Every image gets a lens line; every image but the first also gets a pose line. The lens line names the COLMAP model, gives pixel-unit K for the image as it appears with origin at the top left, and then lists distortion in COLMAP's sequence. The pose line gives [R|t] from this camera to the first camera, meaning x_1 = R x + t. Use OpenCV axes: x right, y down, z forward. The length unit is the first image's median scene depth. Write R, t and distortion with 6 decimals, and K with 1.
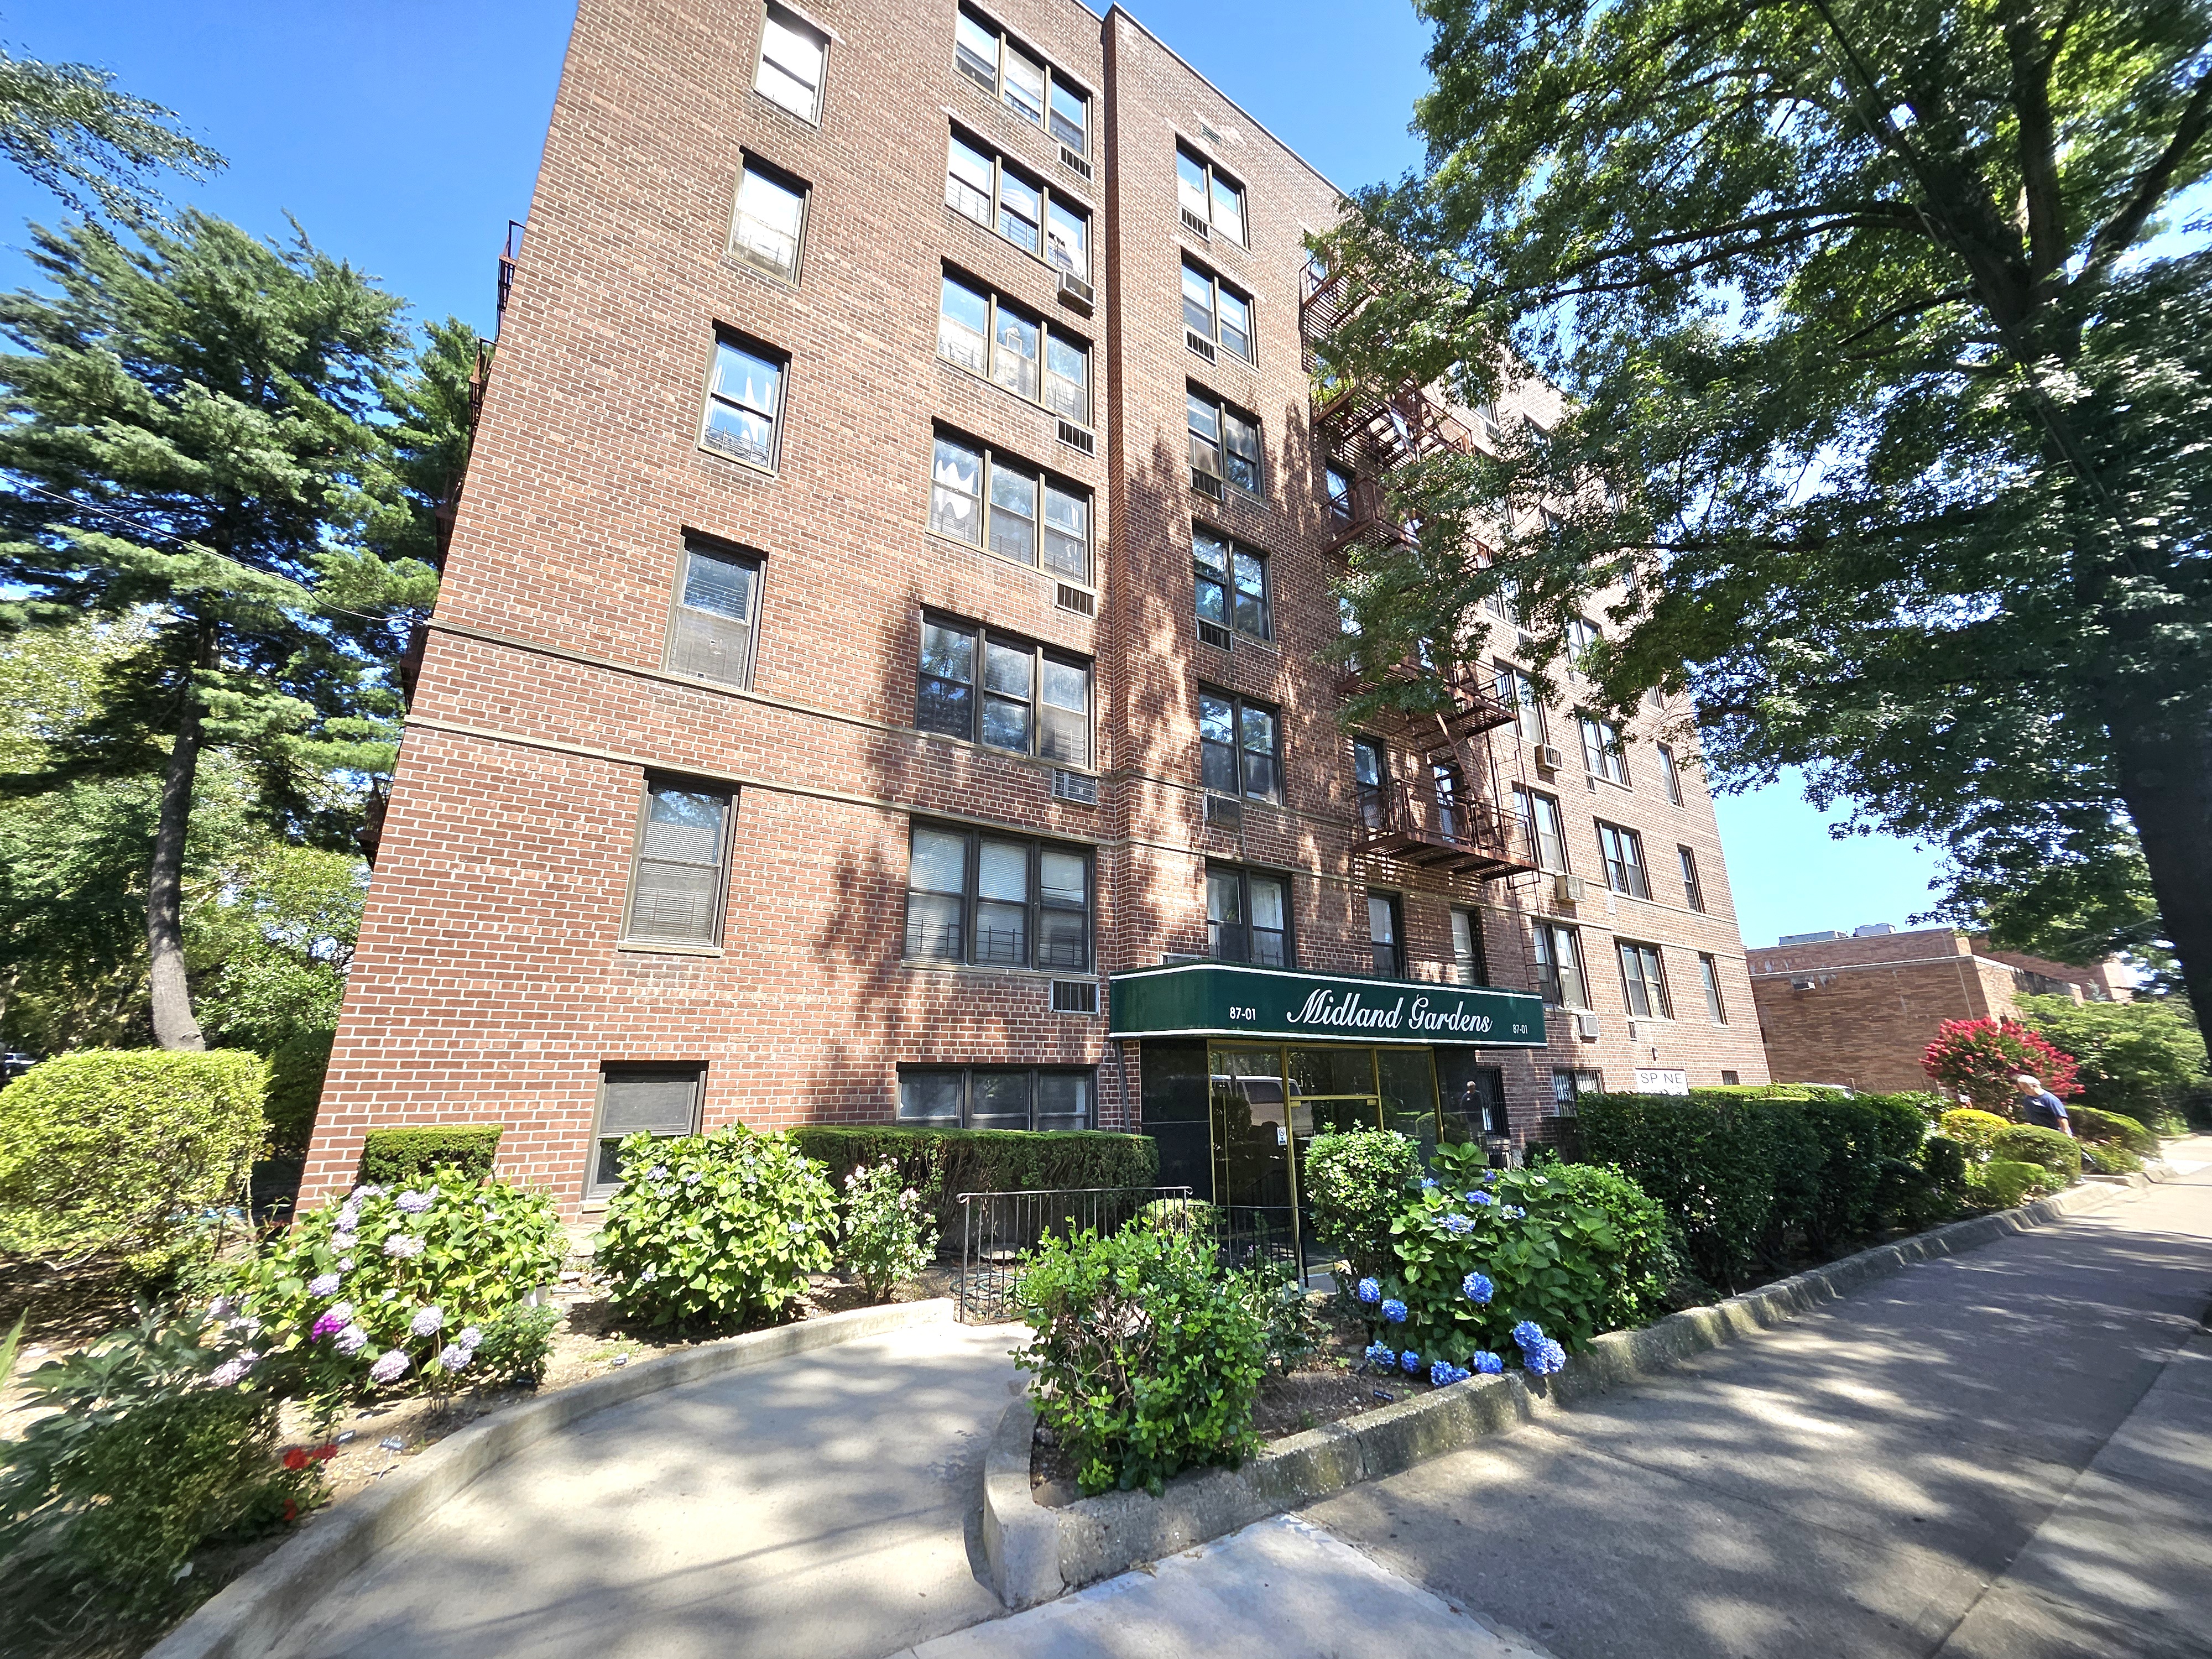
lens RADIAL K [[874.8, 0, 1105.2], [0, 874.8, 829.6], [0, 0, 1]] dist [-0.002160, -0.000262]
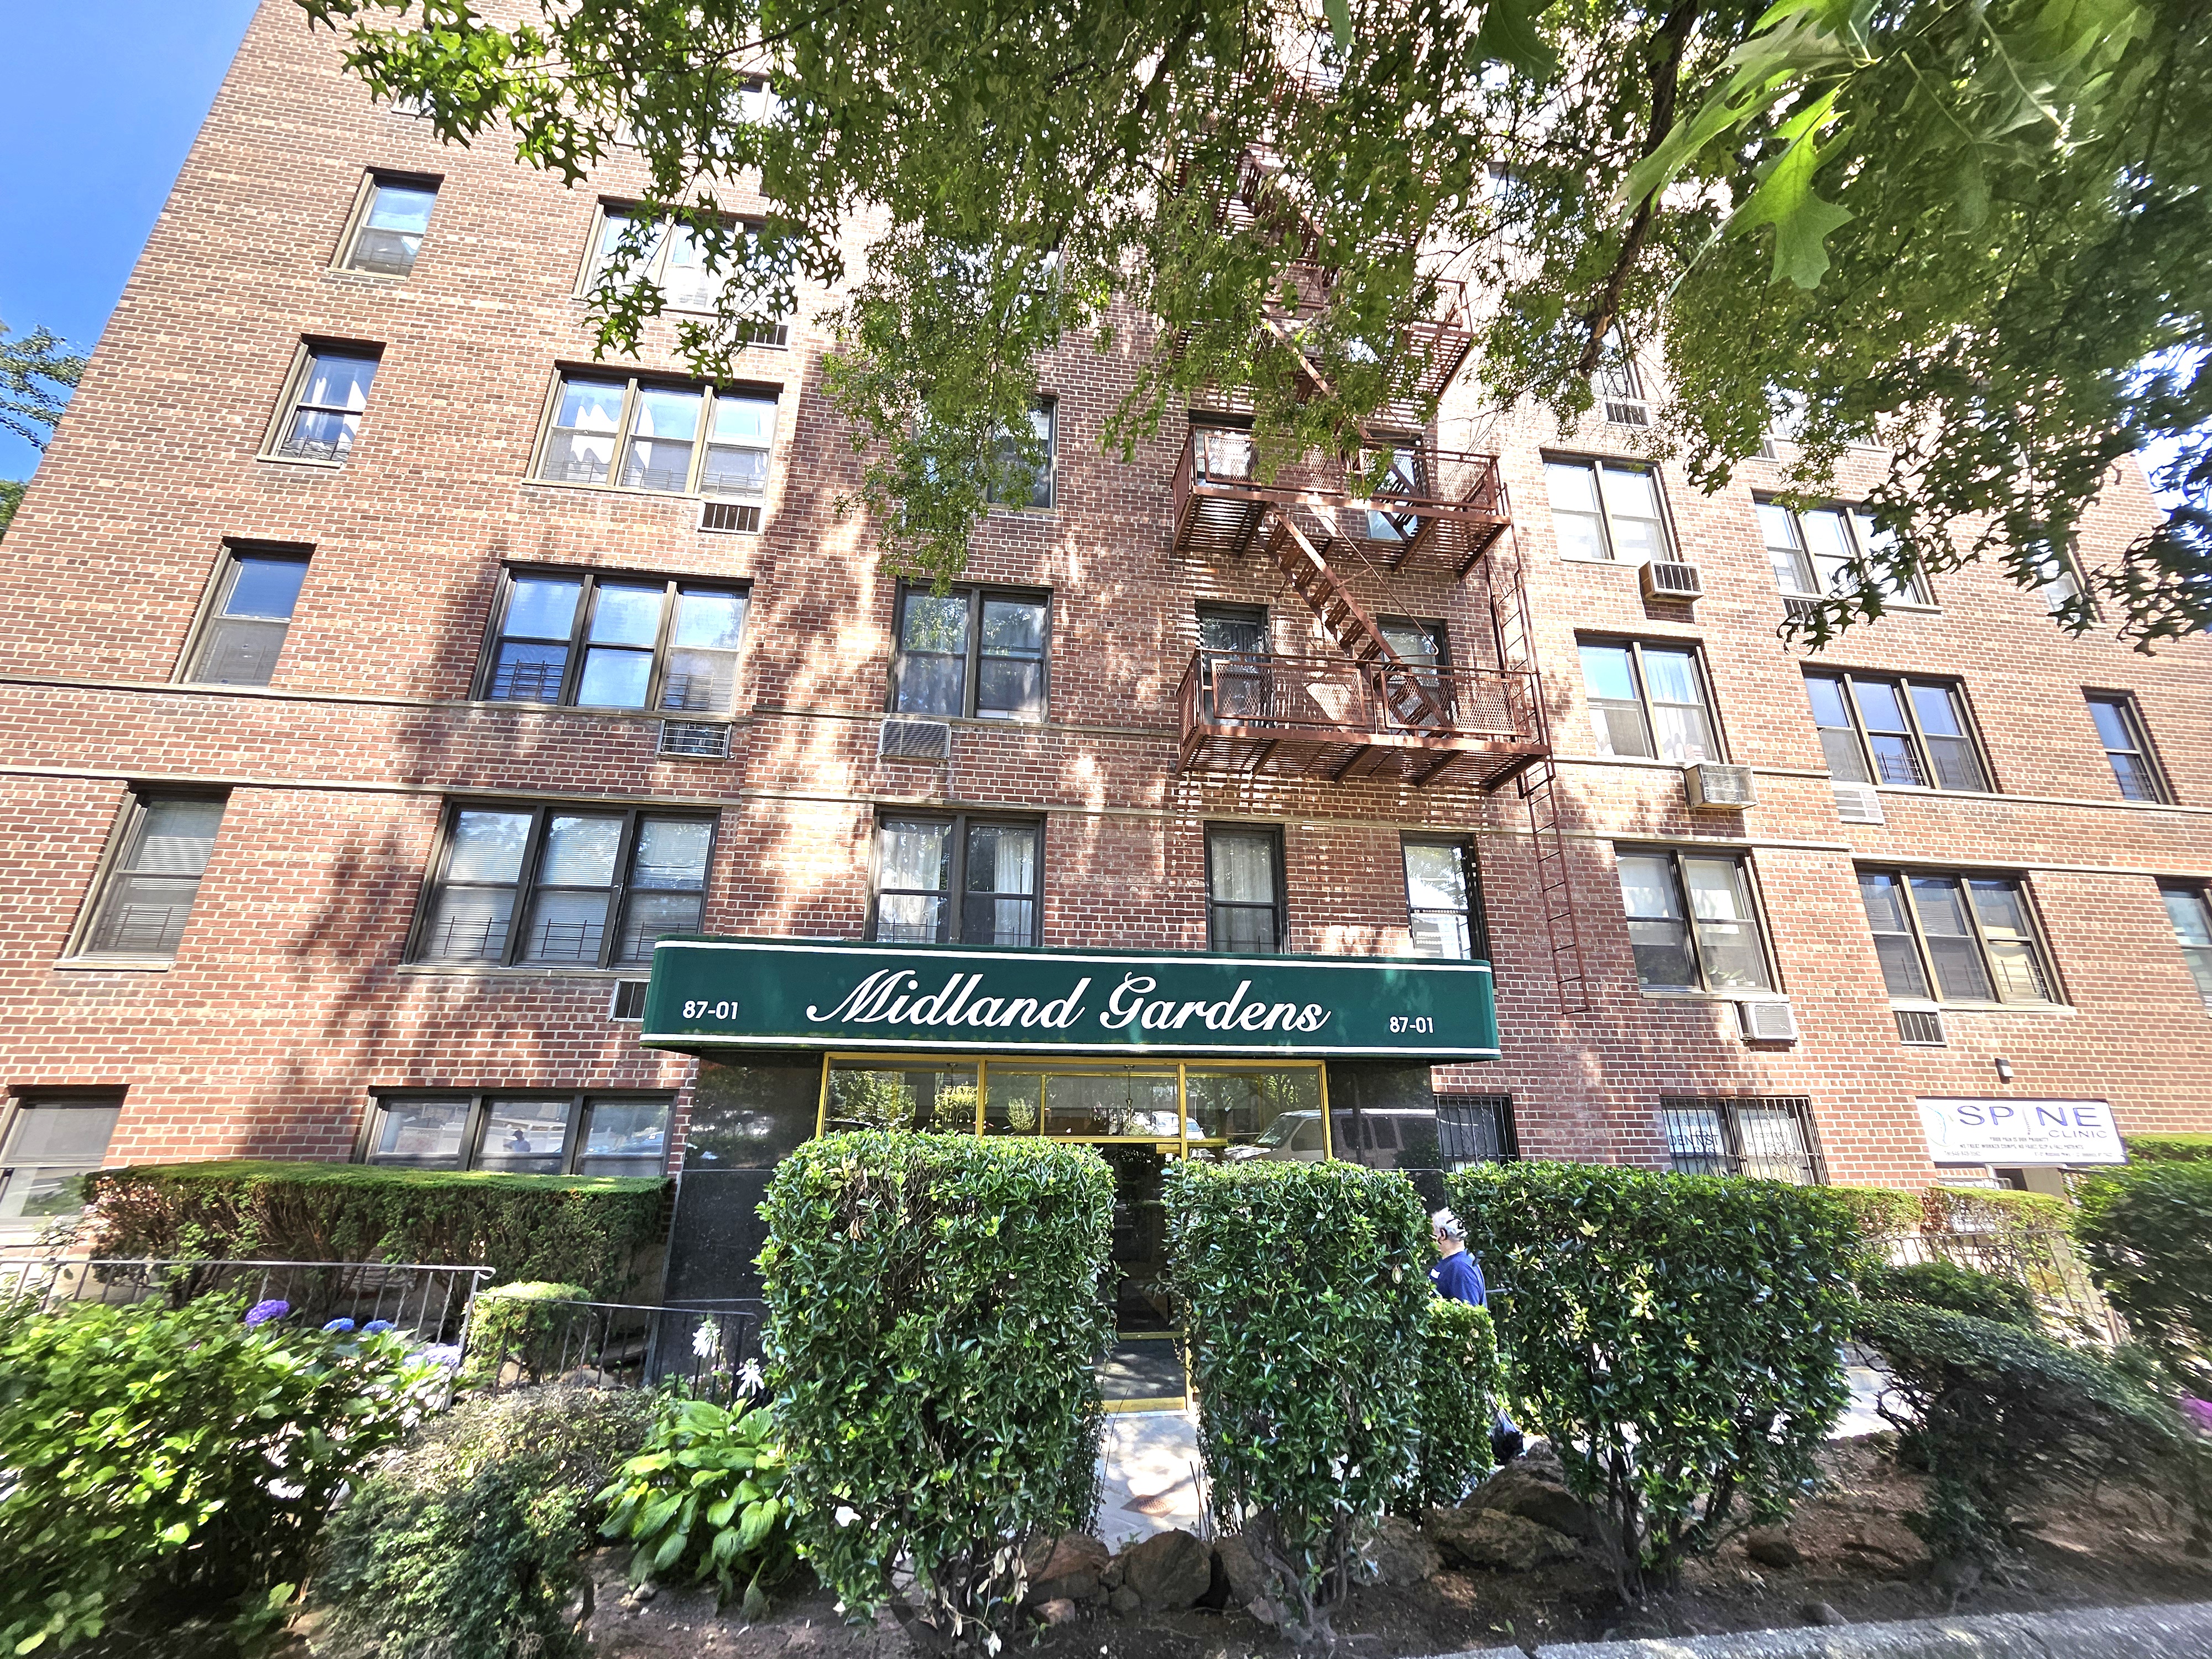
lens RADIAL K [[881.8, 0, 1103.4], [0, 881.8, 825.4], [0, 0, 1]] dist [-0.002238, 0.002258]
pose [[0.889599, -0.136555, -0.435851, 0.605224], [0.118848, 0.990596, -0.067785, 0.122256], [0.441009, 0.008501, 0.897462, 0.421615]]
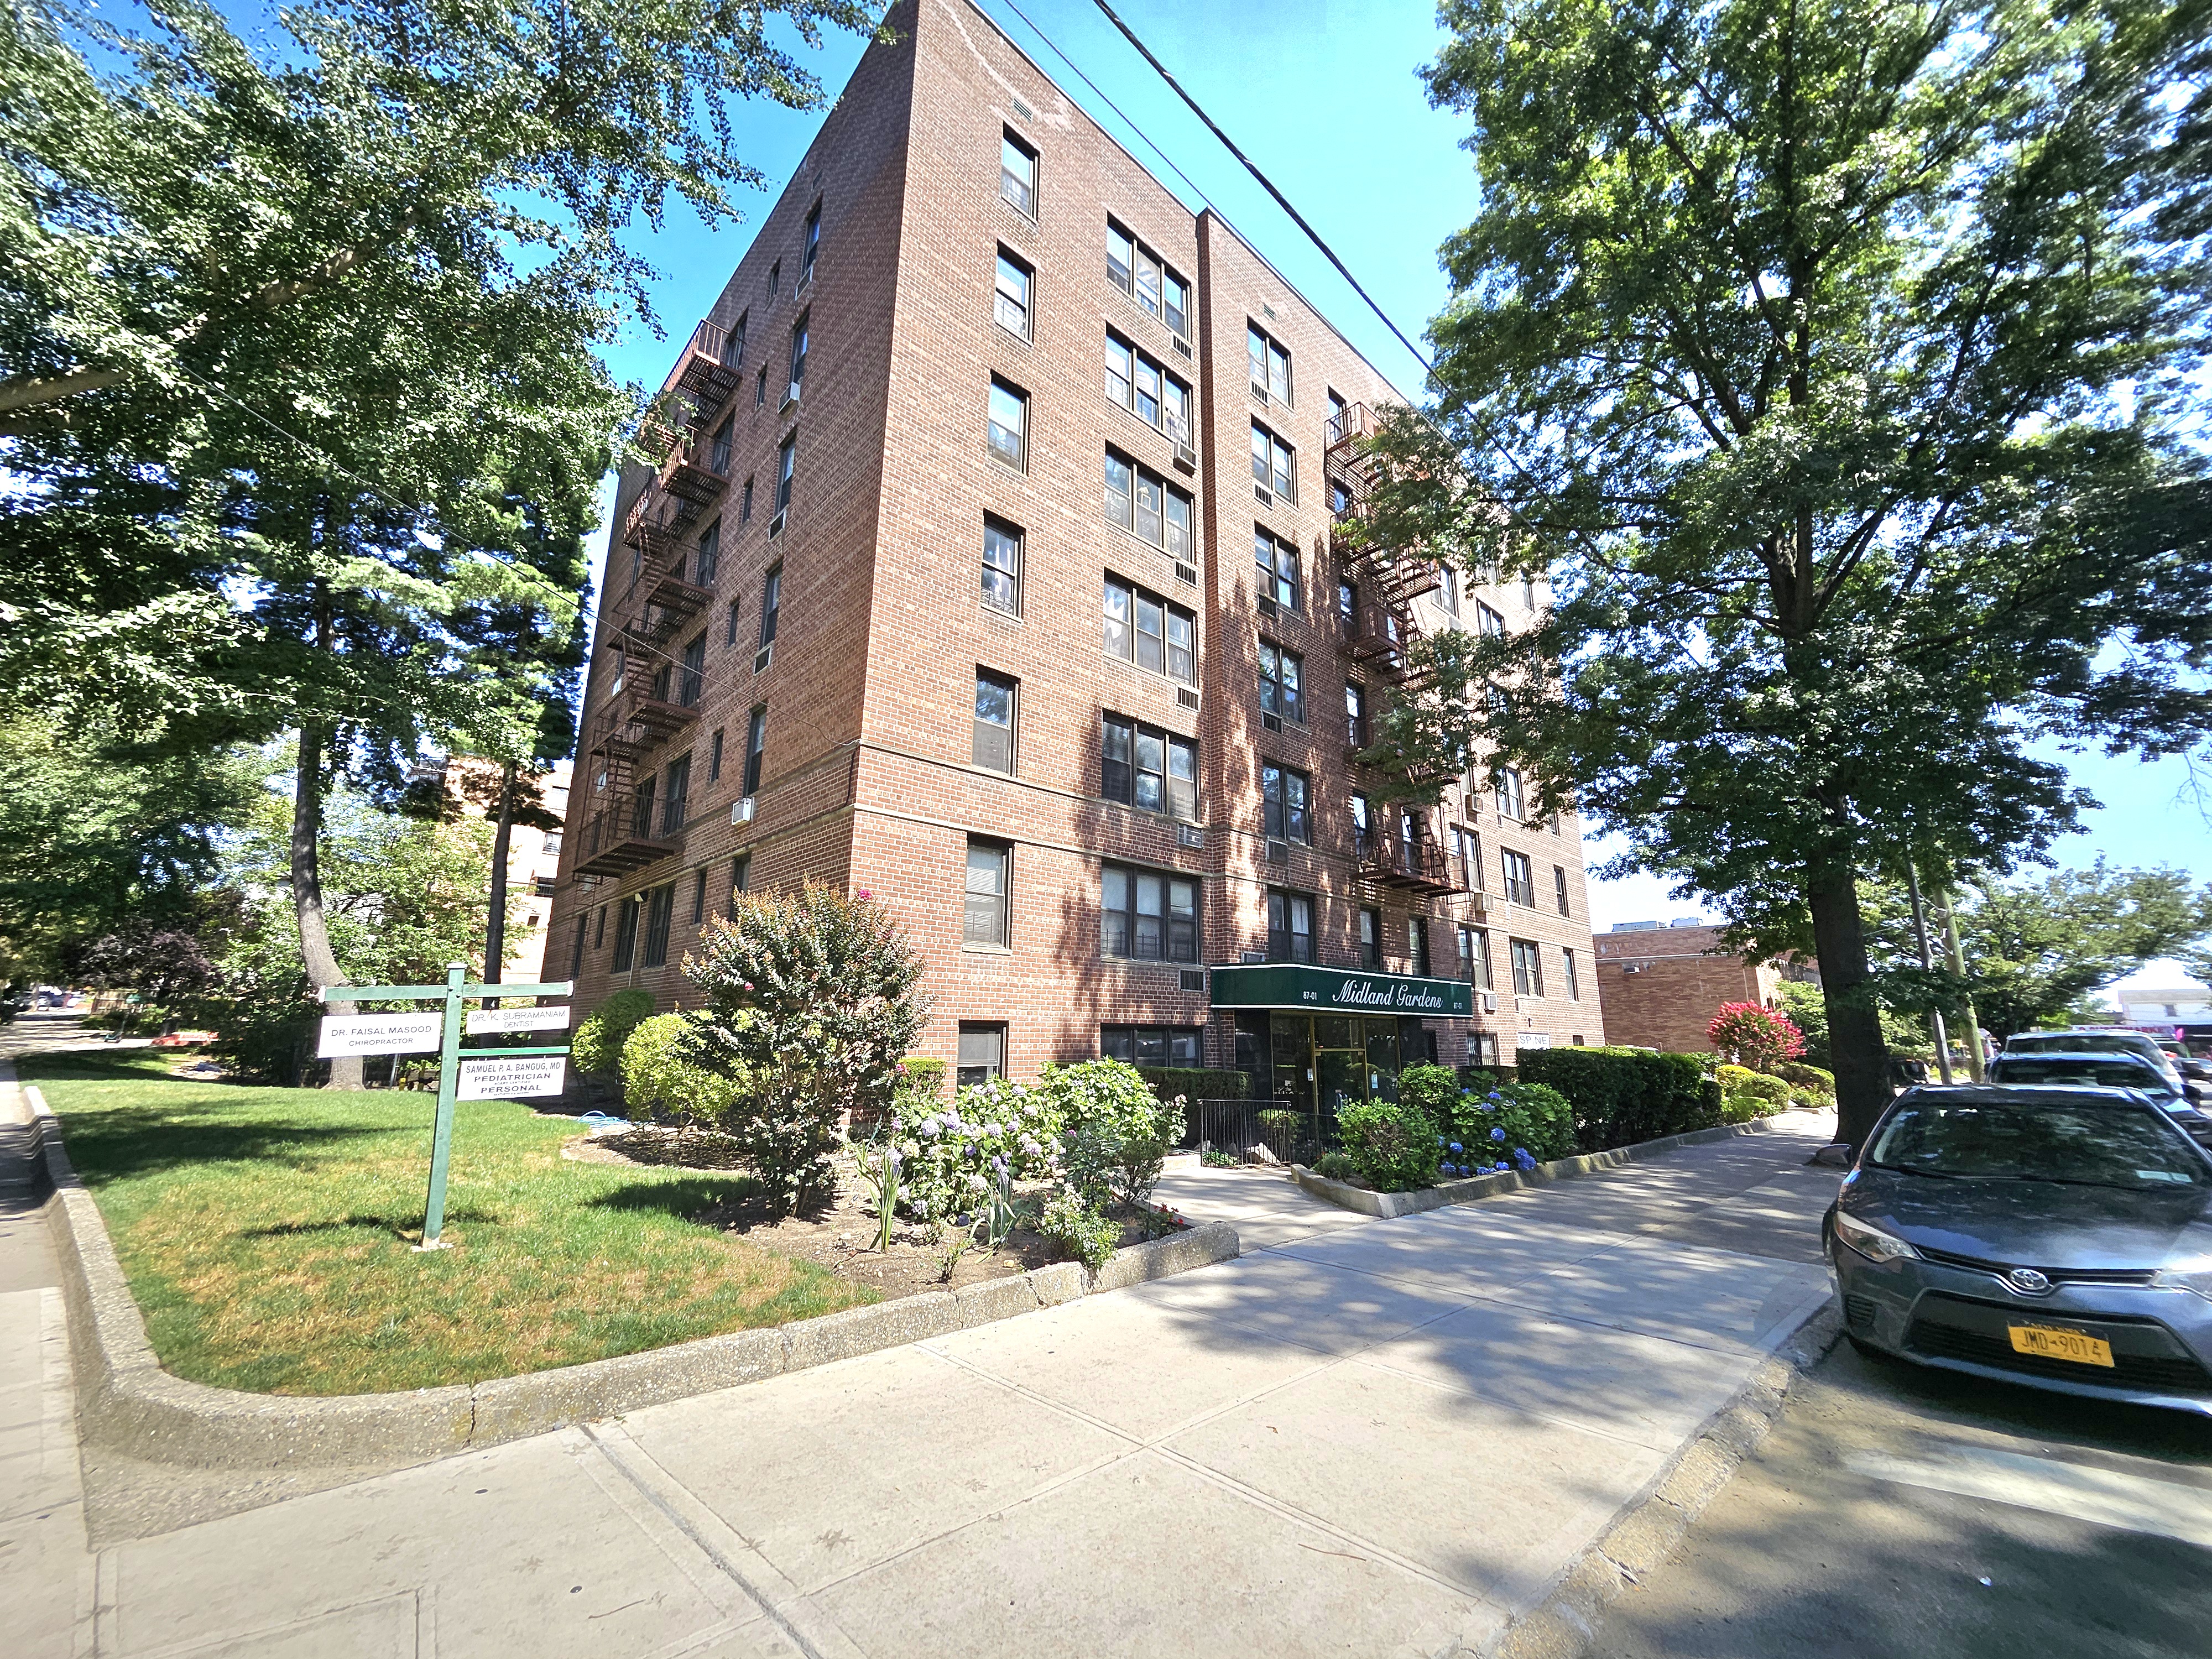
lens RADIAL K [[879.5, 0, 1106.0], [0, 879.5, 829.5], [0, 0, 1]] dist [0.003540, 0.000058]
pose [[0.990052, 0.046246, 0.132884, -0.346888], [-0.052941, 0.997477, 0.047295, -0.114912], [-0.130362, -0.053860, 0.990003, -0.401775]]
